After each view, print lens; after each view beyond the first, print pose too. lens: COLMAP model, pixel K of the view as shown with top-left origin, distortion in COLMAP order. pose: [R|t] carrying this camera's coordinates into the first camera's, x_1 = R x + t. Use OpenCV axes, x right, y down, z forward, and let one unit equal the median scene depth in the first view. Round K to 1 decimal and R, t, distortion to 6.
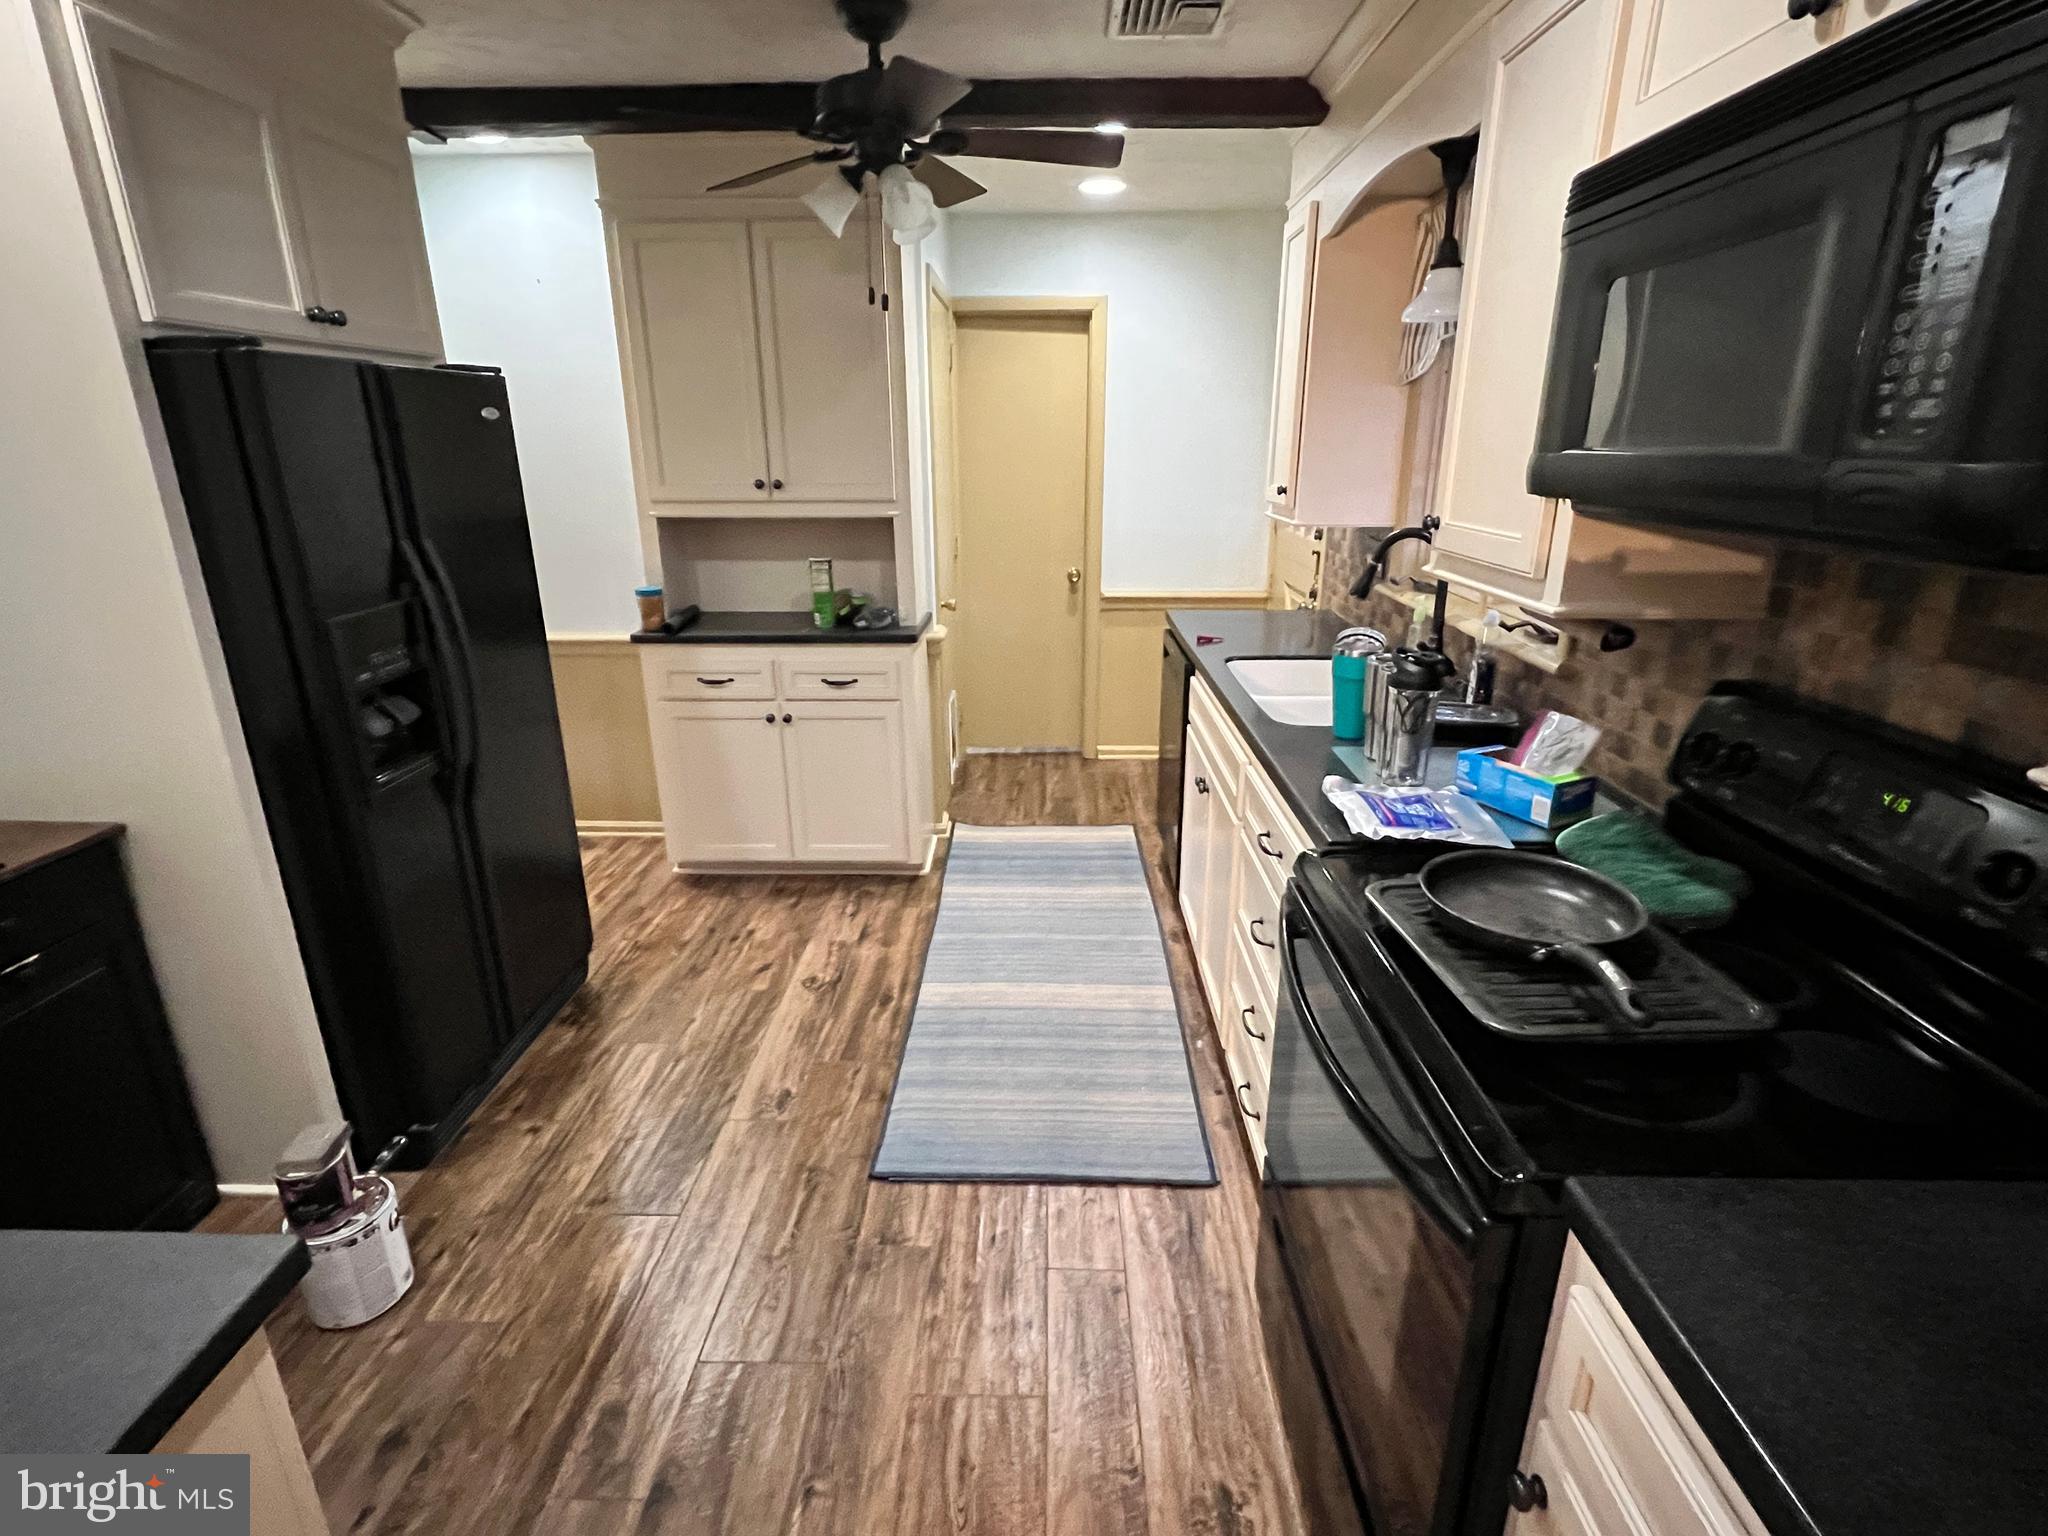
lens RADIAL K [[1004.9, 0, 1018.7], [0, 1004.9, 771.9], [0, 0, 1]] dist [-0.001661, -0.000561]
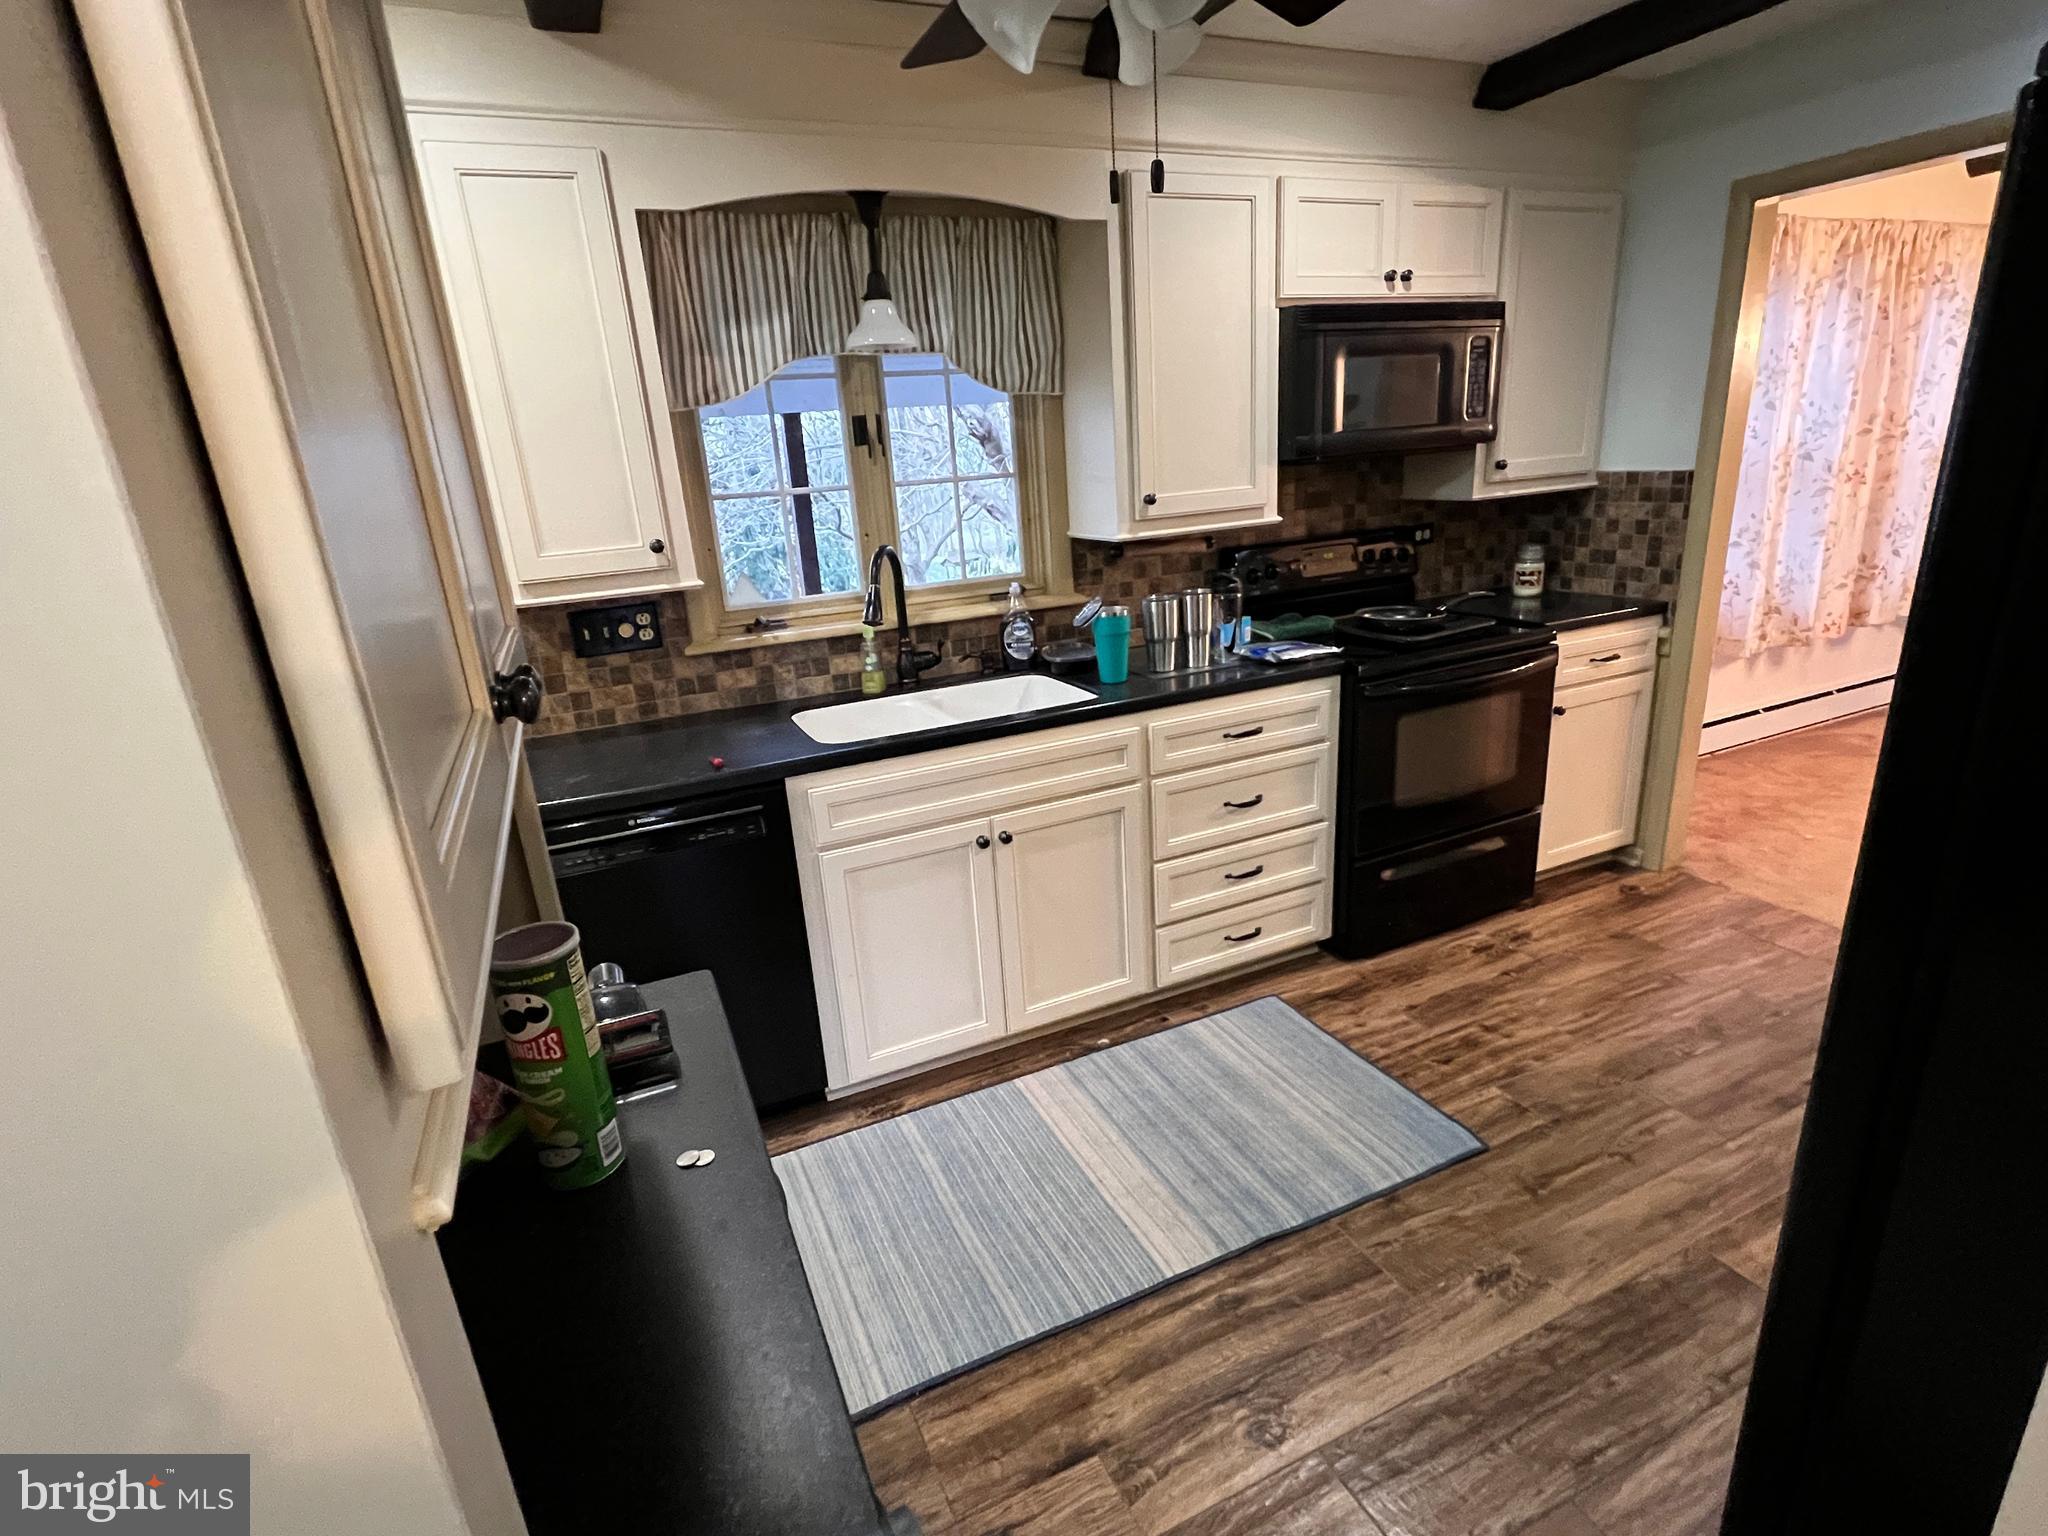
lens RADIAL K [[1004.9, 0, 1018.3], [0, 1004.9, 765.2], [0, 0, 1]] dist [-0.001661, -0.000561]
pose [[-0.430222, -0.239744, 0.870306, -0.646967], [0.350264, 0.844225, 0.405707, -0.437971], [-0.832000, 0.479381, -0.279230, 1.320277]]
